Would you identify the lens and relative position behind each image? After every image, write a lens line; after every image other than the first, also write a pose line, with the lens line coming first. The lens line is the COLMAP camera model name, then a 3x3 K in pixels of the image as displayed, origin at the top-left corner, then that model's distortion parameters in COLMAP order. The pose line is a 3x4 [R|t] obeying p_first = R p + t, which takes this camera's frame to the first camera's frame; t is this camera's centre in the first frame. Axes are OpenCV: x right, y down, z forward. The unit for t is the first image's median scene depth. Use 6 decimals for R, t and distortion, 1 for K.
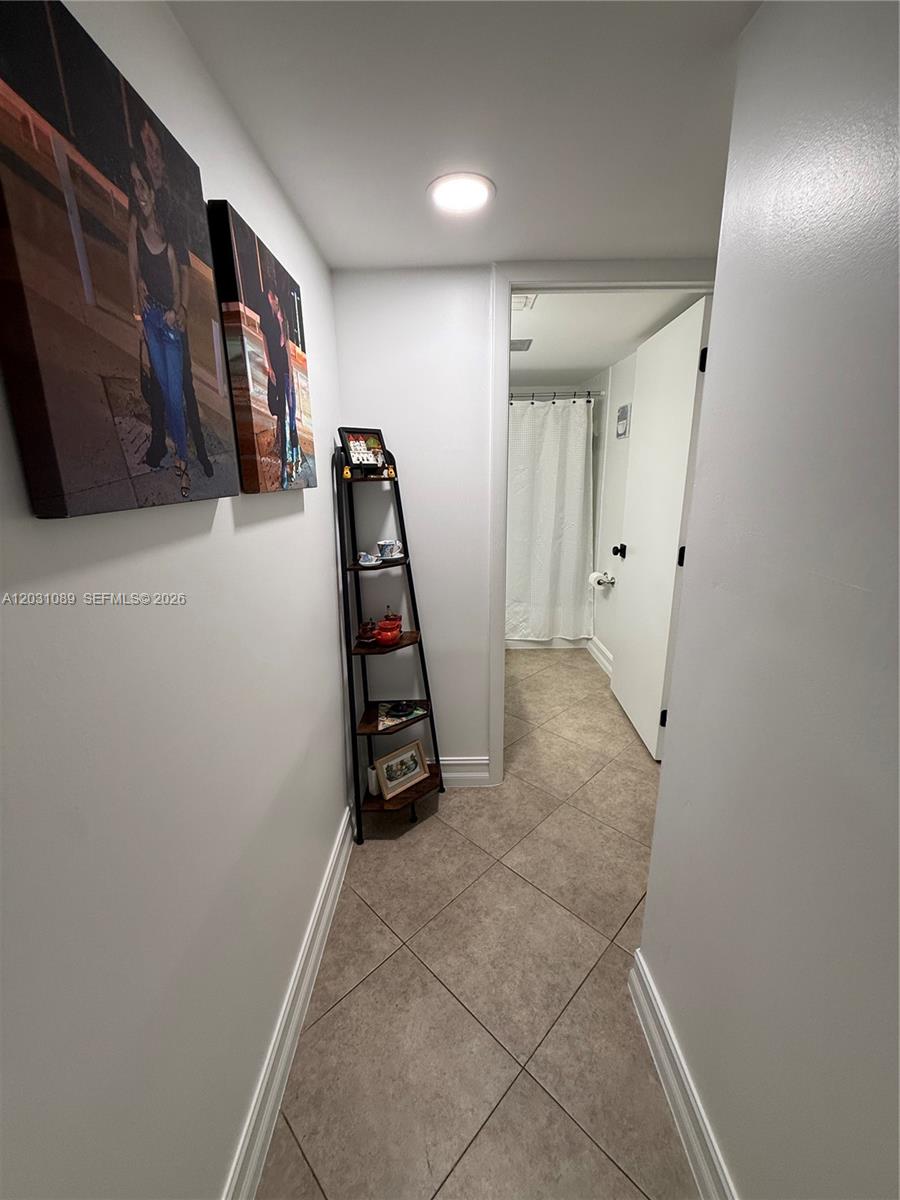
lens RADIAL K [[477.4, 0, 450.1], [0, 477.4, 594.3], [0, 0, 1]] dist [-0.000592, 0.000371]
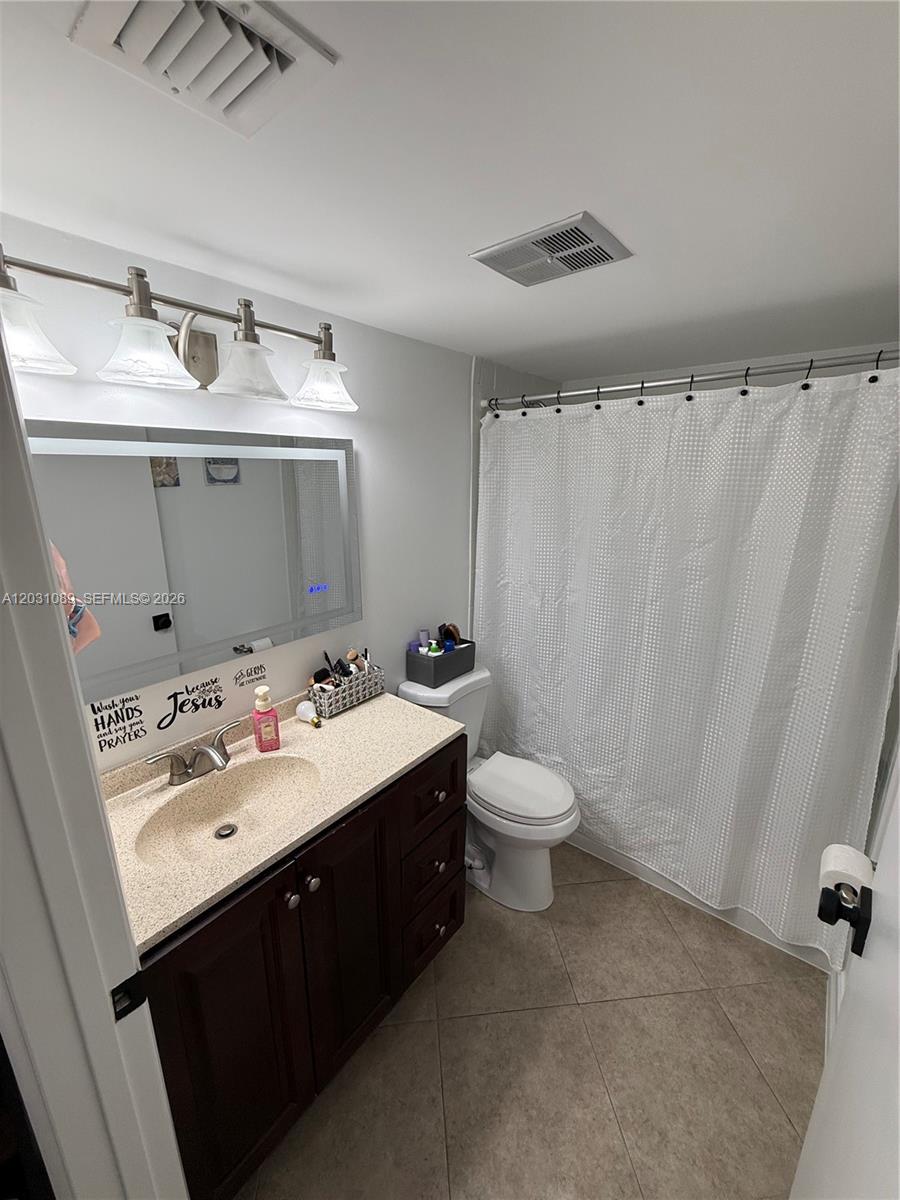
lens RADIAL K [[477.4, 0, 450.1], [0, 477.4, 594.3], [0, 0, 1]] dist [-0.000592, 0.000371]
pose [[0.777628, 0.164600, -0.606796, 0.256096], [-0.155345, 0.985500, 0.068247, -0.212648], [0.609230, 0.041192, 0.791923, 0.514233]]
